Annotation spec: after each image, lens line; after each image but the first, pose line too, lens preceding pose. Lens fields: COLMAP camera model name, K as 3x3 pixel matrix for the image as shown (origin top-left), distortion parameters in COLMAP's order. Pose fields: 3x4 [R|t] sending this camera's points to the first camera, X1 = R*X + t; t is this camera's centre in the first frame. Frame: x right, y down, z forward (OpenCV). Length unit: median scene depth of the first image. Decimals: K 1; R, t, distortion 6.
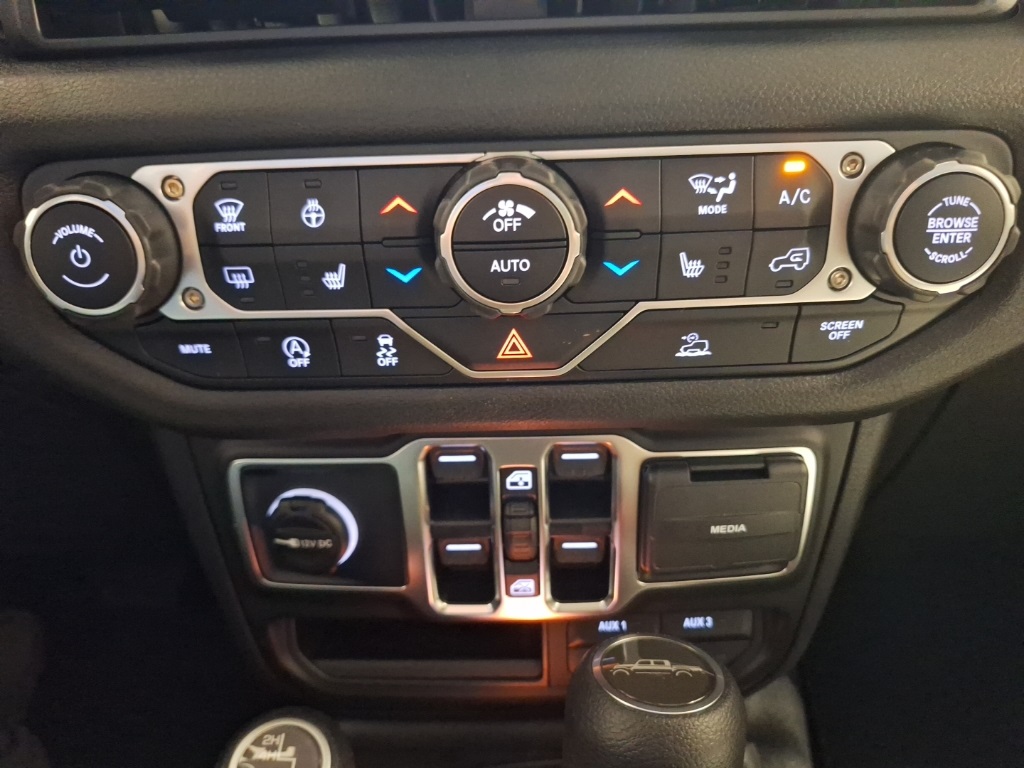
lens RADIAL K [[711.4, 0, 510.5], [0, 711.4, 382.3], [0, 0, 1]] dist [0.023679, -0.069964]
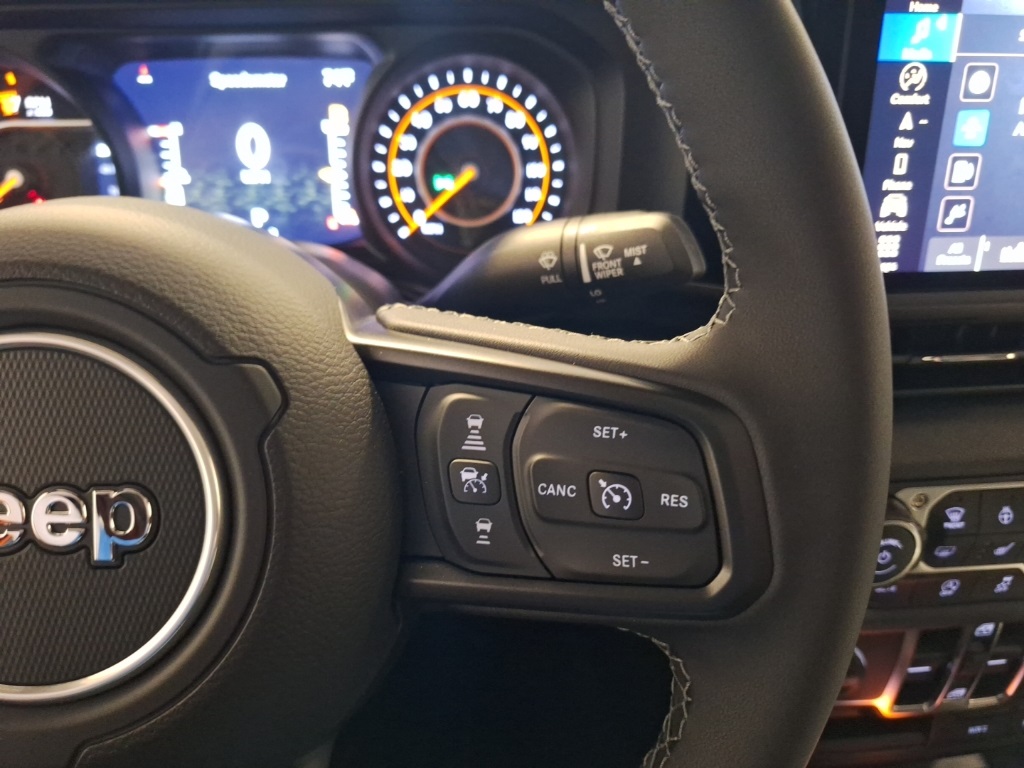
lens RADIAL K [[709.0, 0, 517.6], [0, 709.0, 379.4], [0, 0, 1]] dist [0.017737, -0.049920]
pose [[0.992531, -0.018174, 0.120634, -1.414736], [0.012483, 0.998781, 0.047760, -0.578991], [-0.121355, -0.045897, 0.991547, -0.361084]]
